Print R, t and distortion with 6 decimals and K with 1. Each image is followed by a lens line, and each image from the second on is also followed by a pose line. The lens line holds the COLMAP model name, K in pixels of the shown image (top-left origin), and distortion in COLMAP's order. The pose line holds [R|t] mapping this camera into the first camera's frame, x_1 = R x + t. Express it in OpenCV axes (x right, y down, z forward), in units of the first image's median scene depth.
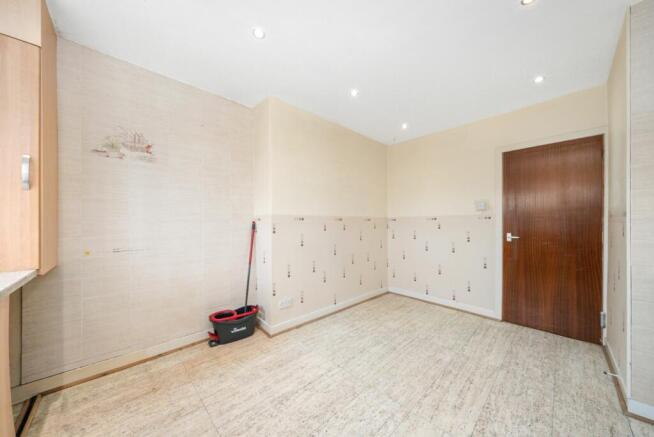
lens RADIAL K [[225.5, 0, 324.7], [0, 225.5, 223.6], [0, 0, 1]] dist [-0.007374, 0.000177]
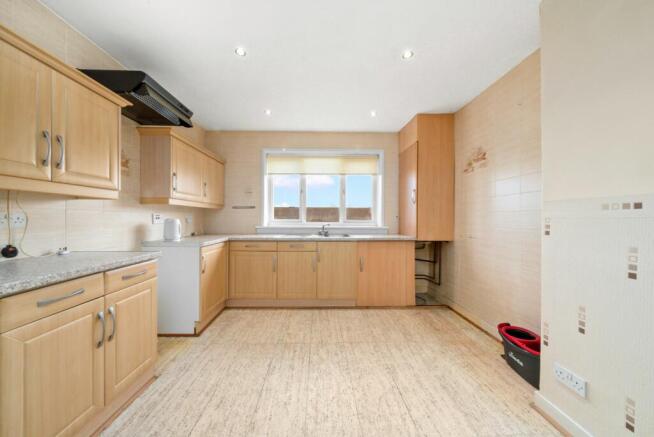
lens RADIAL K [[225.5, 0, 323.2], [0, 225.5, 218.9], [0, 0, 1]] dist [-0.007374, 0.000177]
pose [[-0.673080, 0.003068, -0.739563, 0.635199], [-0.001247, 0.999985, 0.005284, -0.000273], [0.739569, 0.004478, -0.673066, 1.074766]]
